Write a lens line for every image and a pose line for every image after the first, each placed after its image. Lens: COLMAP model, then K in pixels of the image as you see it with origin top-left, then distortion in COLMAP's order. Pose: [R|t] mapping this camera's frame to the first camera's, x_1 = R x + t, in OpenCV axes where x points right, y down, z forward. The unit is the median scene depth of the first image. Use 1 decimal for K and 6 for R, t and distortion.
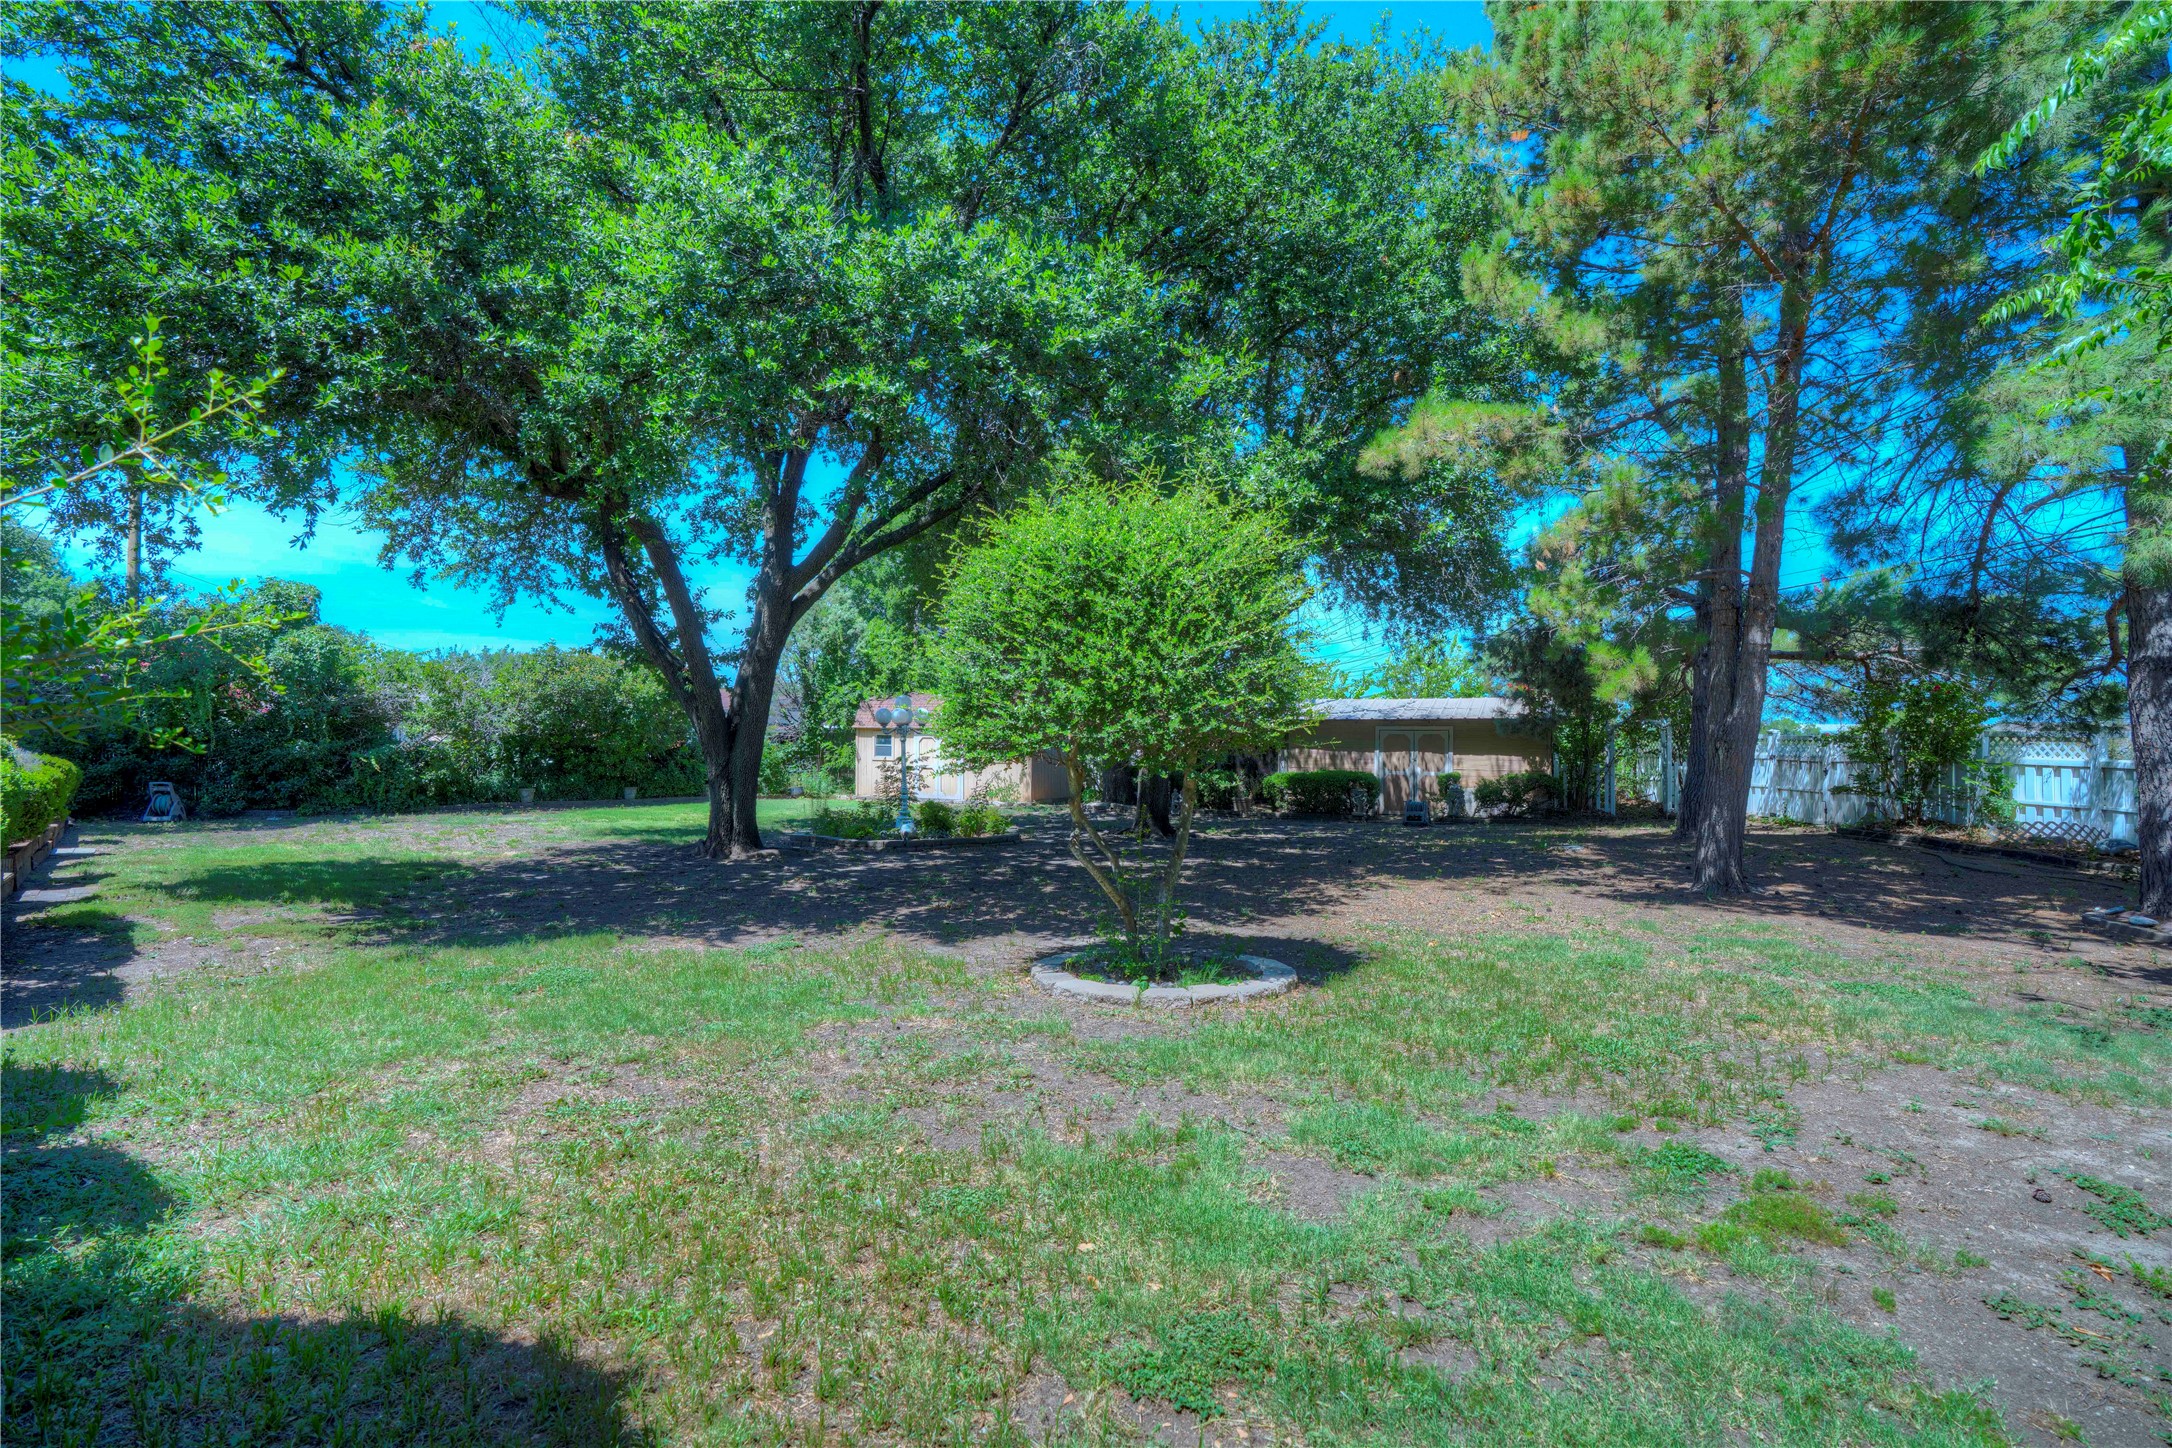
lens RADIAL K [[1031.1, 0, 1086.0], [0, 1031.1, 724.0], [0, 0, 1]] dist [0.001817, 0.000393]
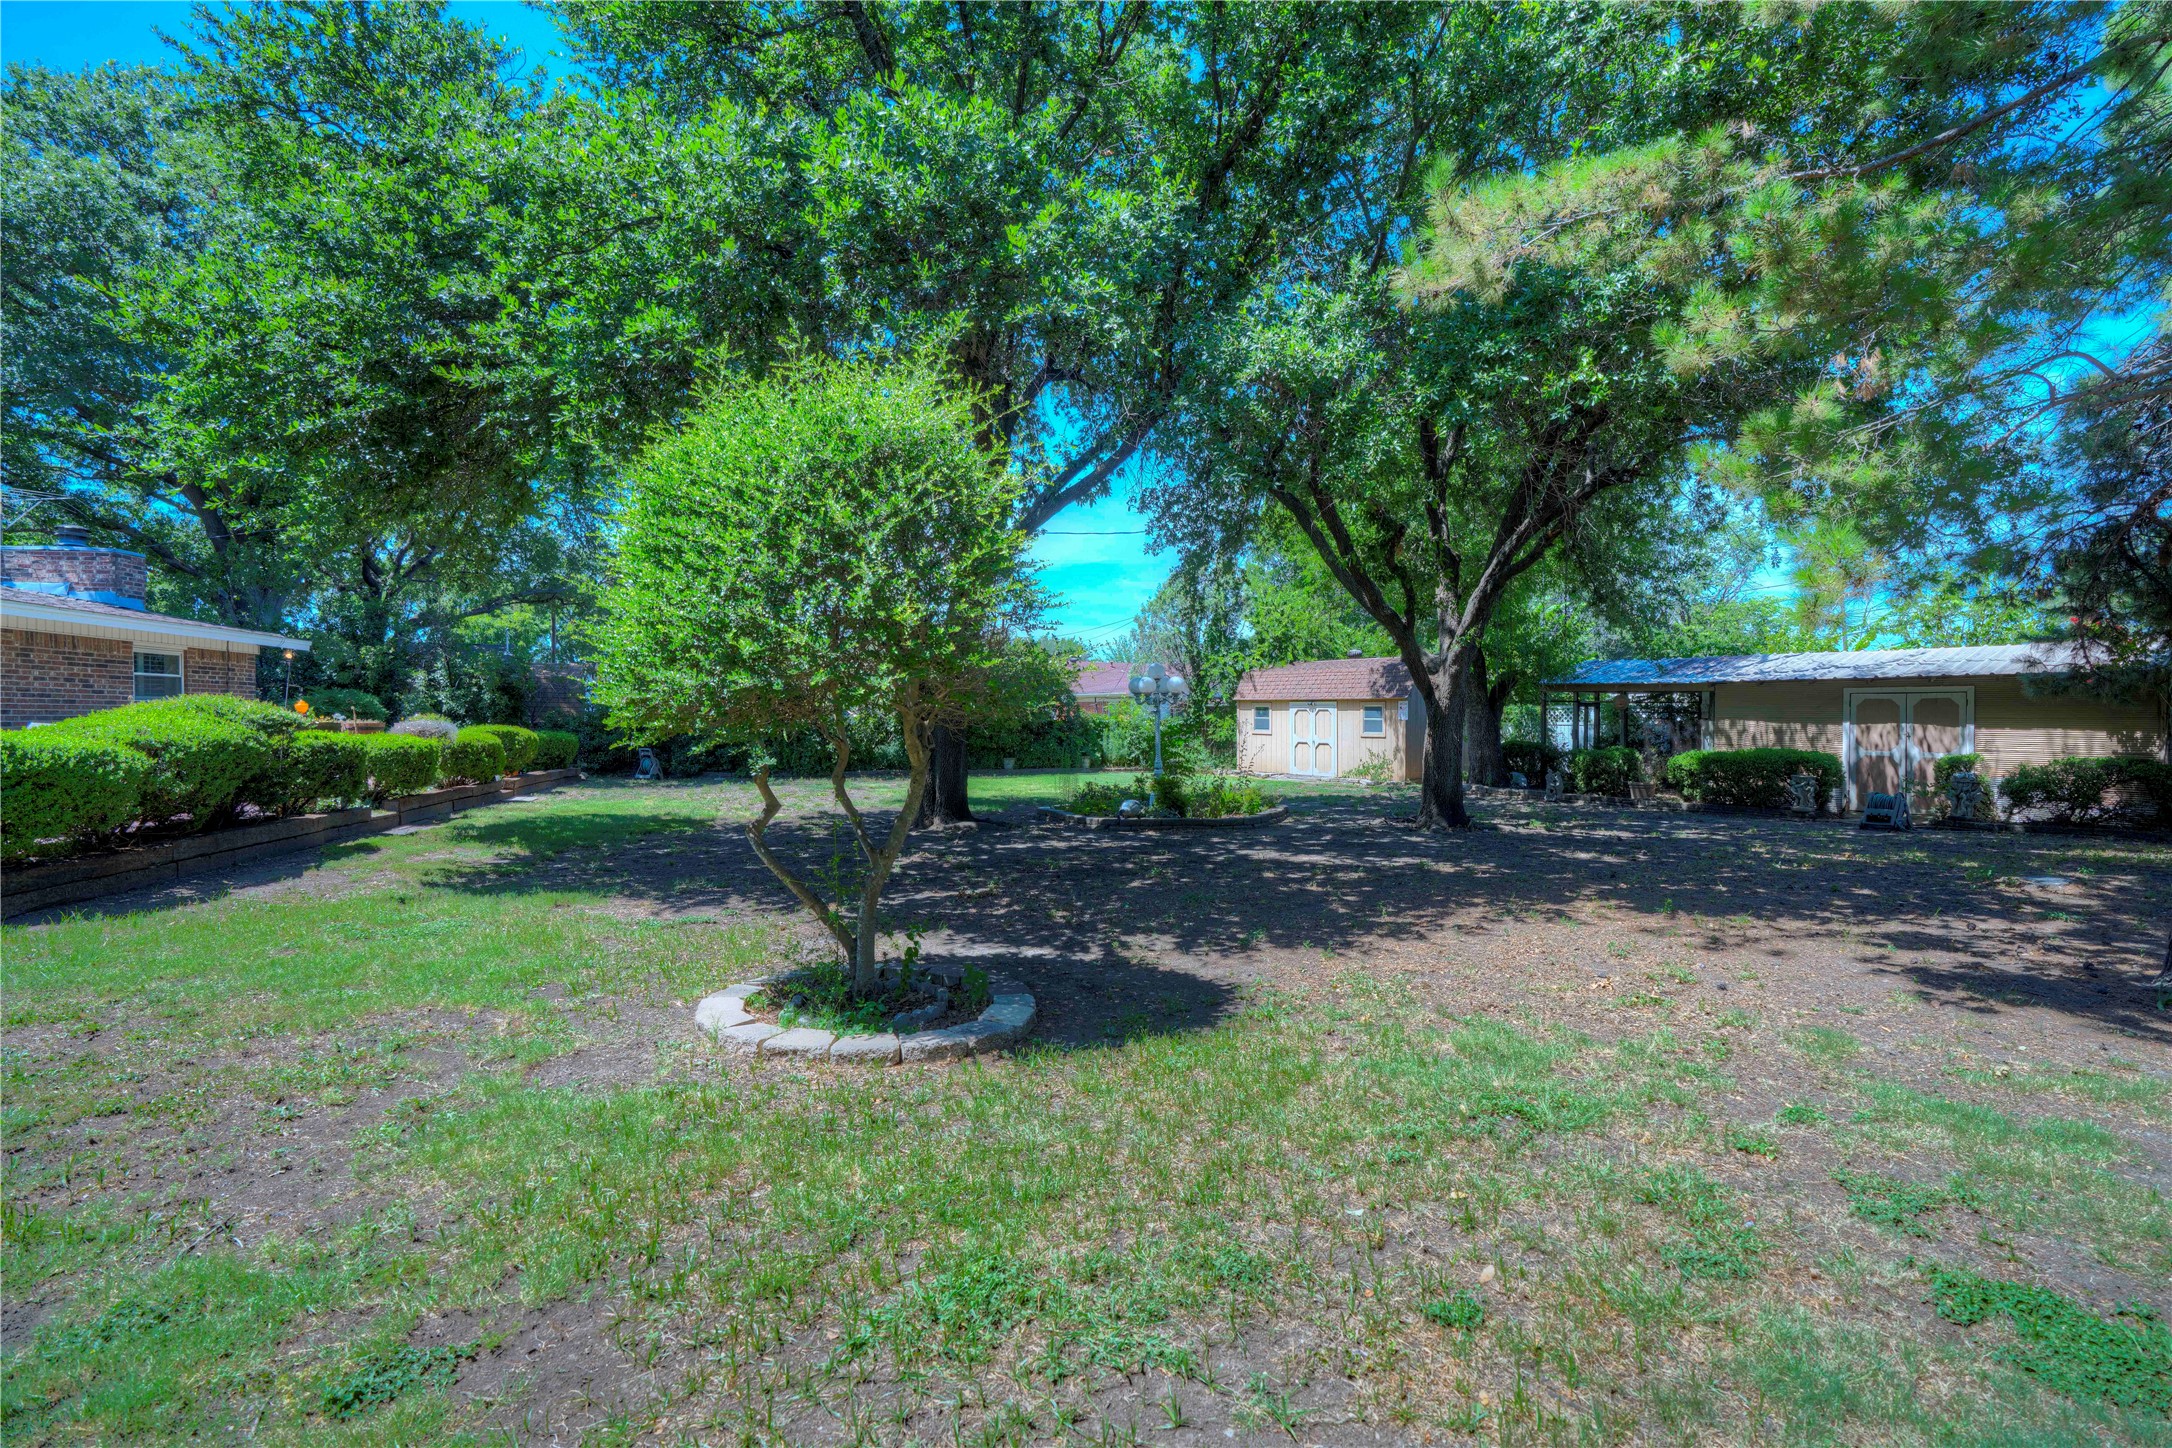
lens RADIAL K [[1013.2, 0, 1086.0], [0, 1013.2, 724.0], [0, 0, 1]] dist [-0.001138, -0.000151]
pose [[0.874548, -0.001315, -0.484938, 0.168390], [0.013979, 0.999649, 0.022500, 0.003777], [0.484738, -0.026456, 0.874259, 0.136805]]
